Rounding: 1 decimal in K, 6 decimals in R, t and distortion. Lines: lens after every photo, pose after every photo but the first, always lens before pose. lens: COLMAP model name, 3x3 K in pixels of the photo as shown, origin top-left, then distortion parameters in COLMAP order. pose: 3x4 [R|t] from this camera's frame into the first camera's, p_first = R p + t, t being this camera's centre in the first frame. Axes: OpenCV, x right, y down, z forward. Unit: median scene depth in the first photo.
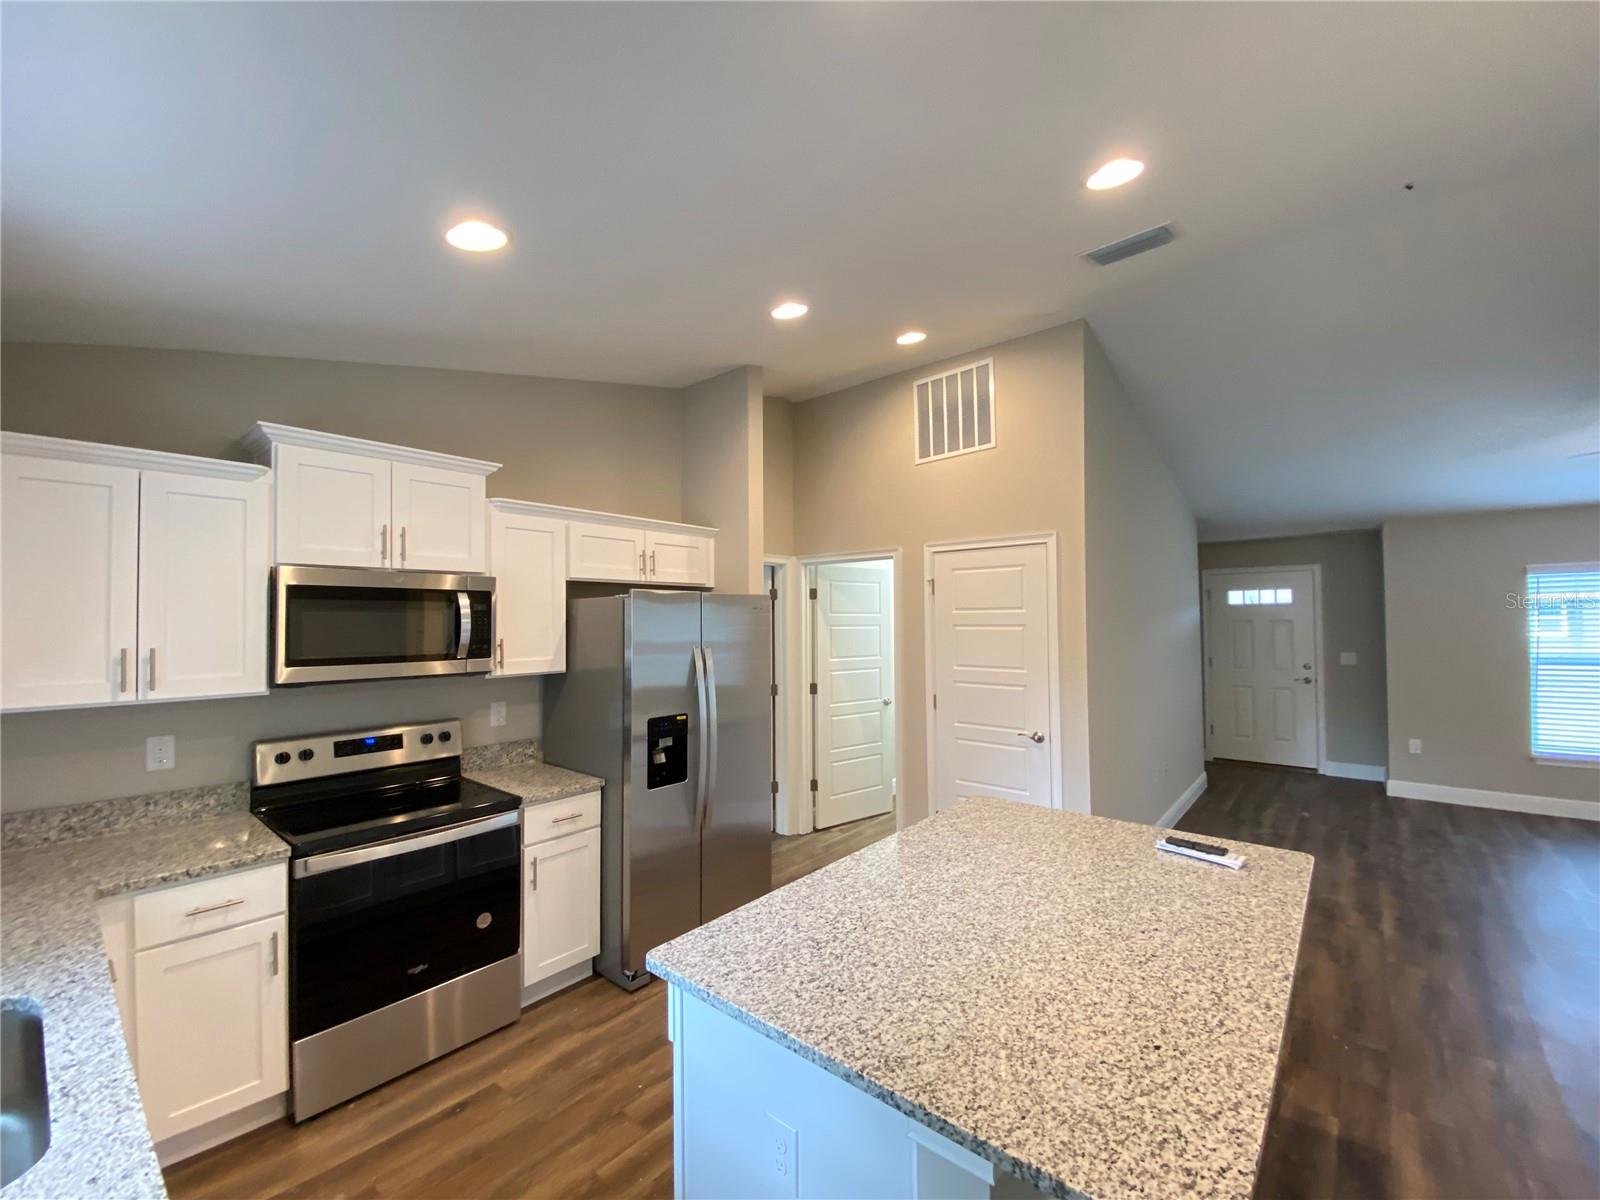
lens RADIAL K [[649.1, 0, 797.7], [0, 649.1, 608.0], [0, 0, 1]] dist [0.010599, -0.014372]
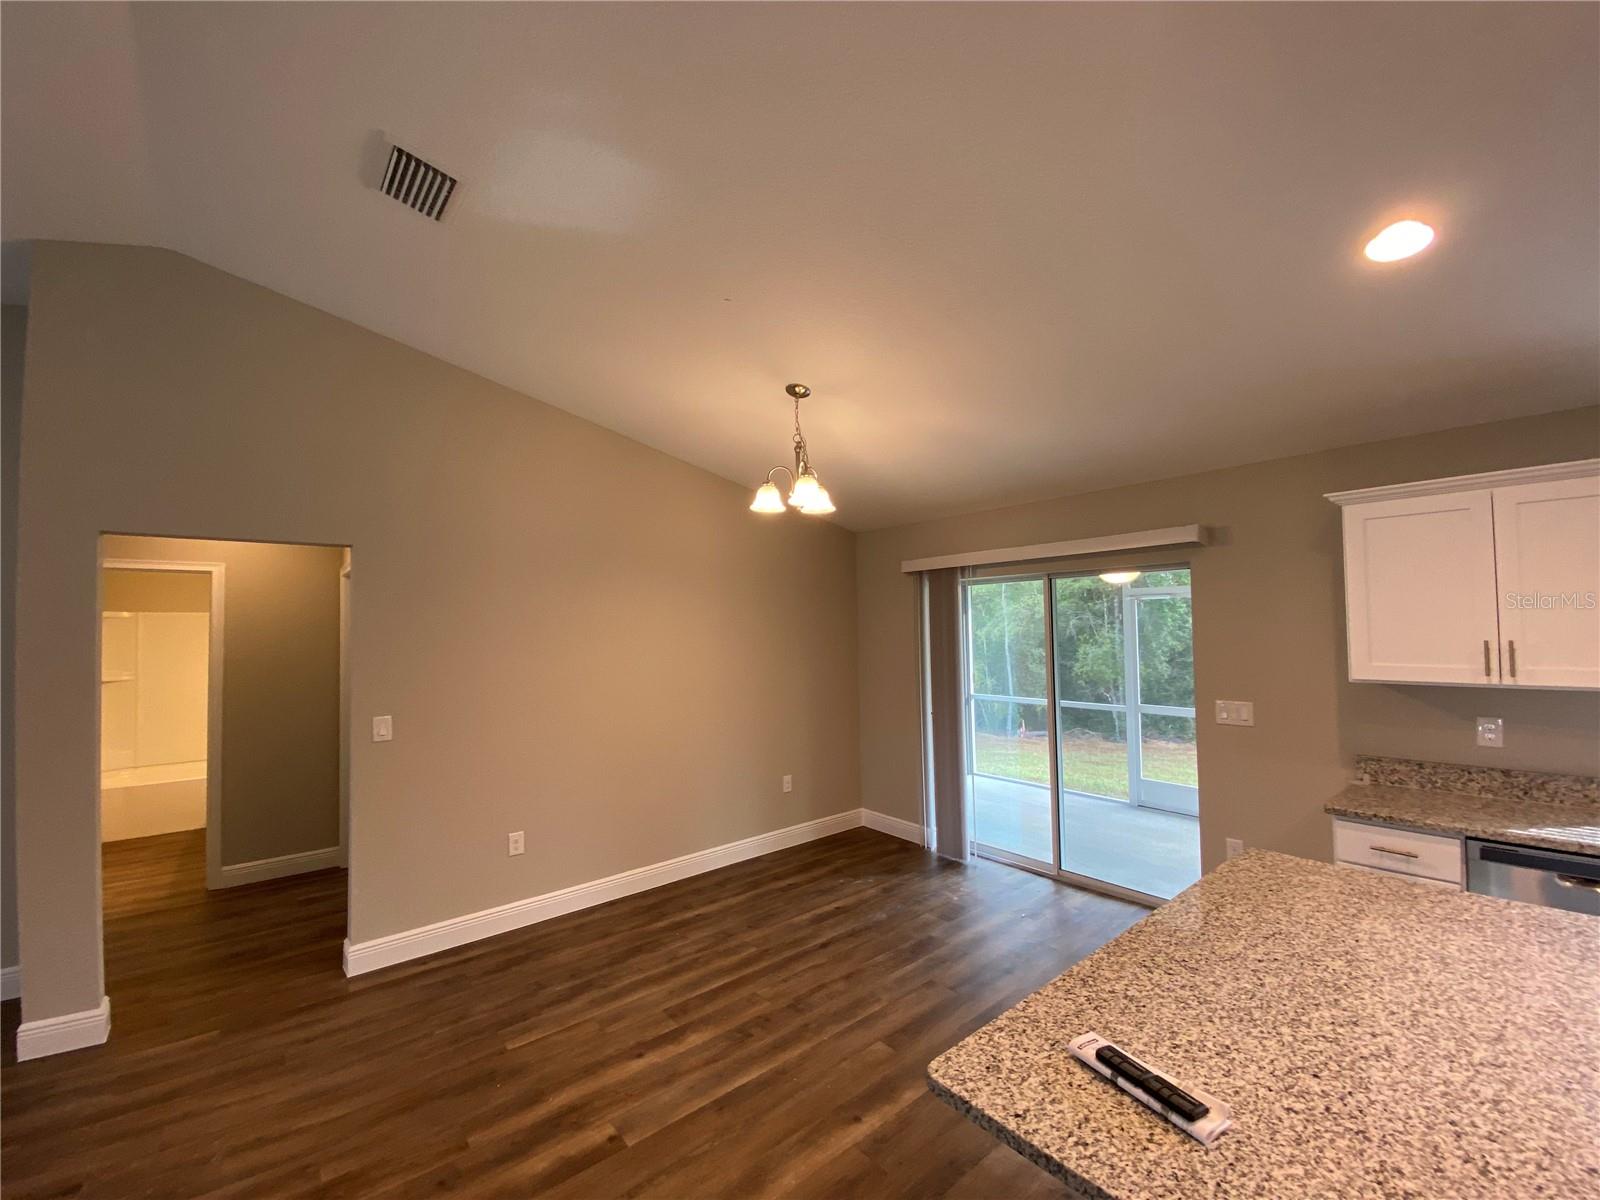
lens RADIAL K [[649.1, 0, 797.6], [0, 649.1, 602.3], [0, 0, 1]] dist [0.010599, -0.014372]
pose [[-0.985091, 0.030297, 0.169347, 0.548093], [0.020242, 0.997945, -0.060791, 0.010636], [-0.170841, -0.056457, -0.983680, 1.093395]]
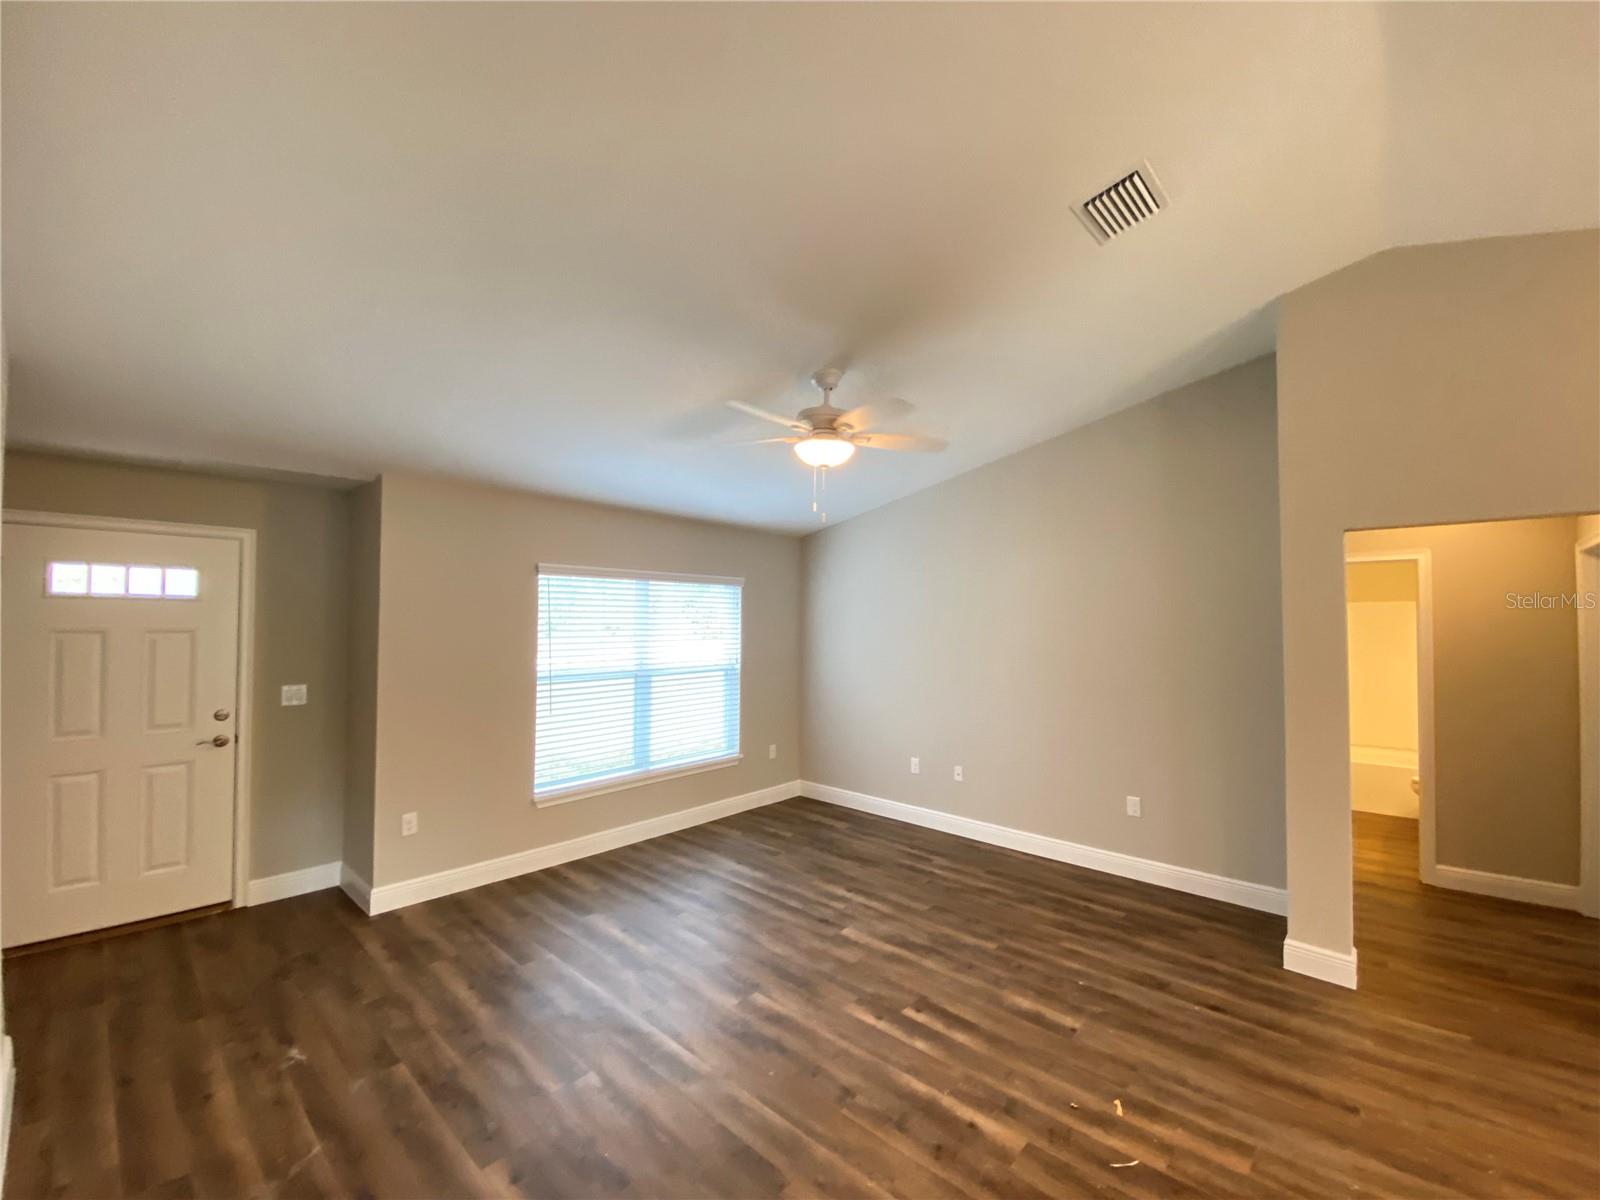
lens RADIAL K [[645.6, 0, 796.3], [0, 645.6, 605.4], [0, 0, 1]] dist [0.016793, -0.015358]
pose [[0.035157, 0.035994, 0.998733, 0.617950], [-0.025492, 0.999058, -0.035109, 0.012926], [-0.999057, -0.024226, 0.036041, 1.200418]]
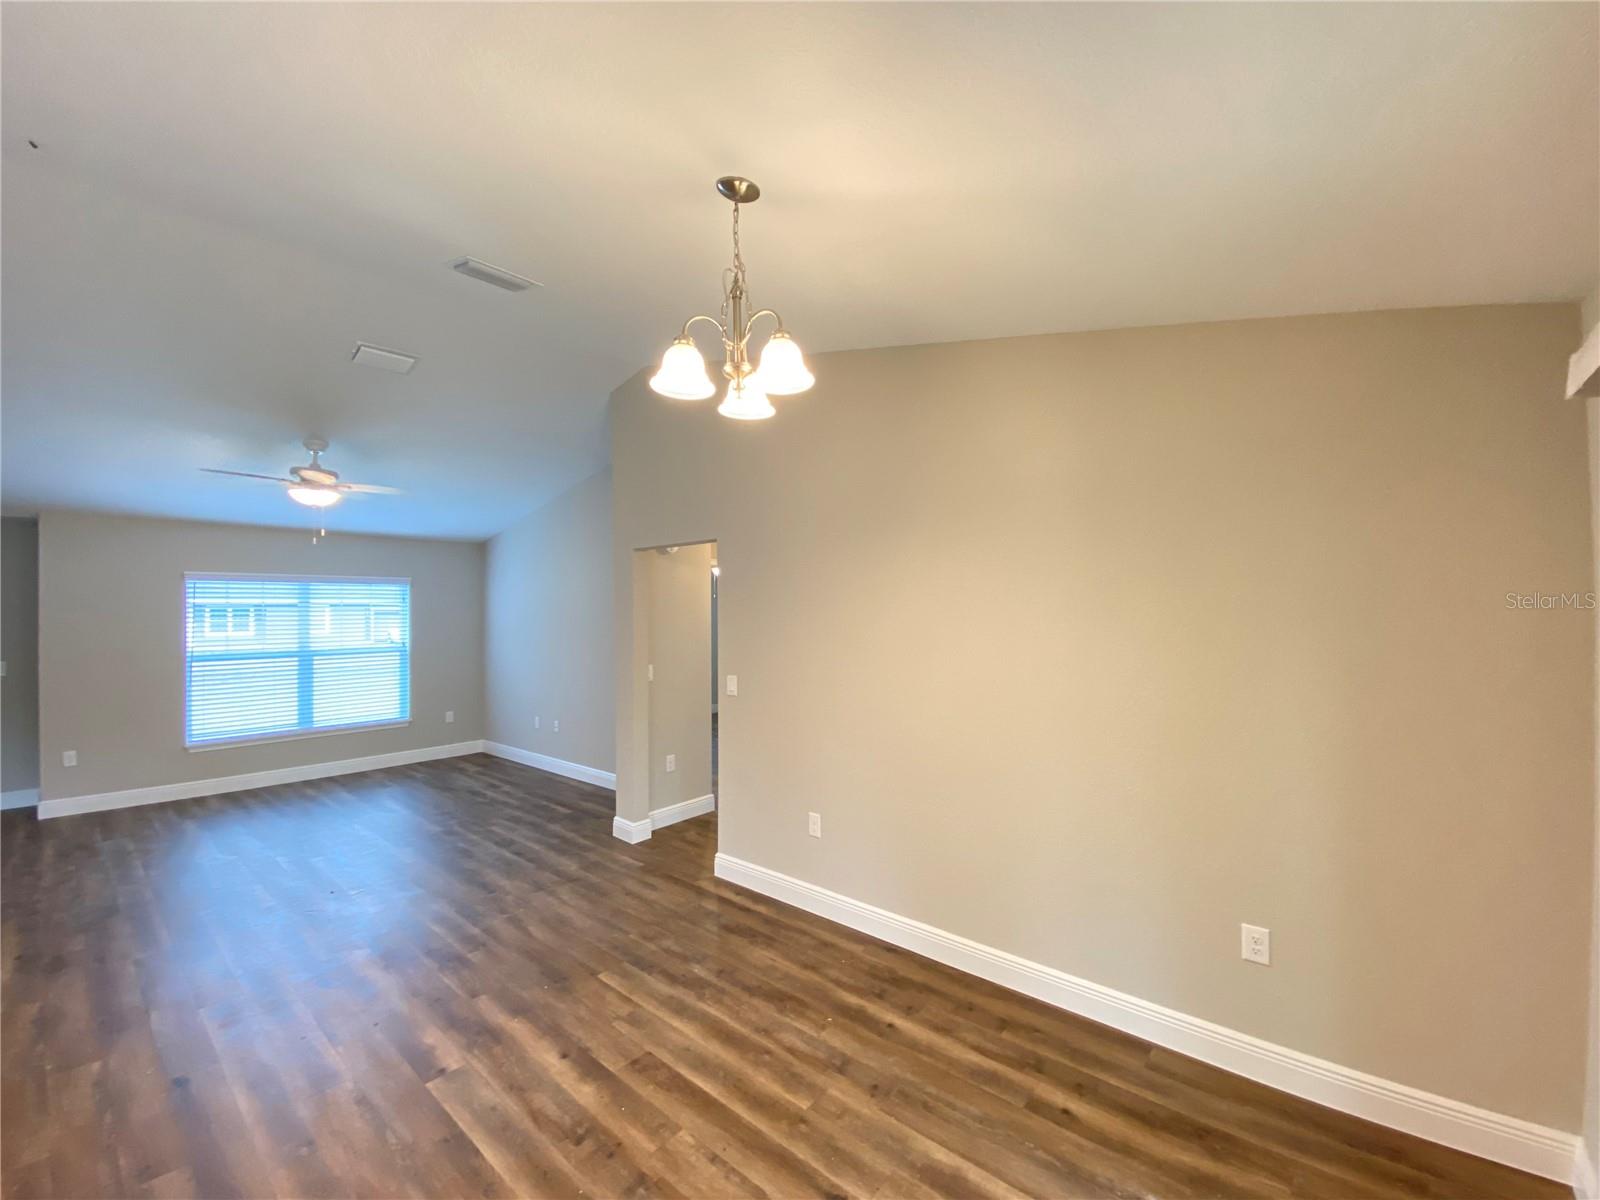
lens RADIAL K [[649.1, 0, 793.5], [0, 649.1, 606.4], [0, 0, 1]] dist [0.010599, -0.014372]
pose [[0.008425, 0.018241, 0.999798, 0.078613], [-0.011221, 0.999772, -0.018146, 0.001636], [-0.999902, -0.011066, 0.008628, -0.085099]]
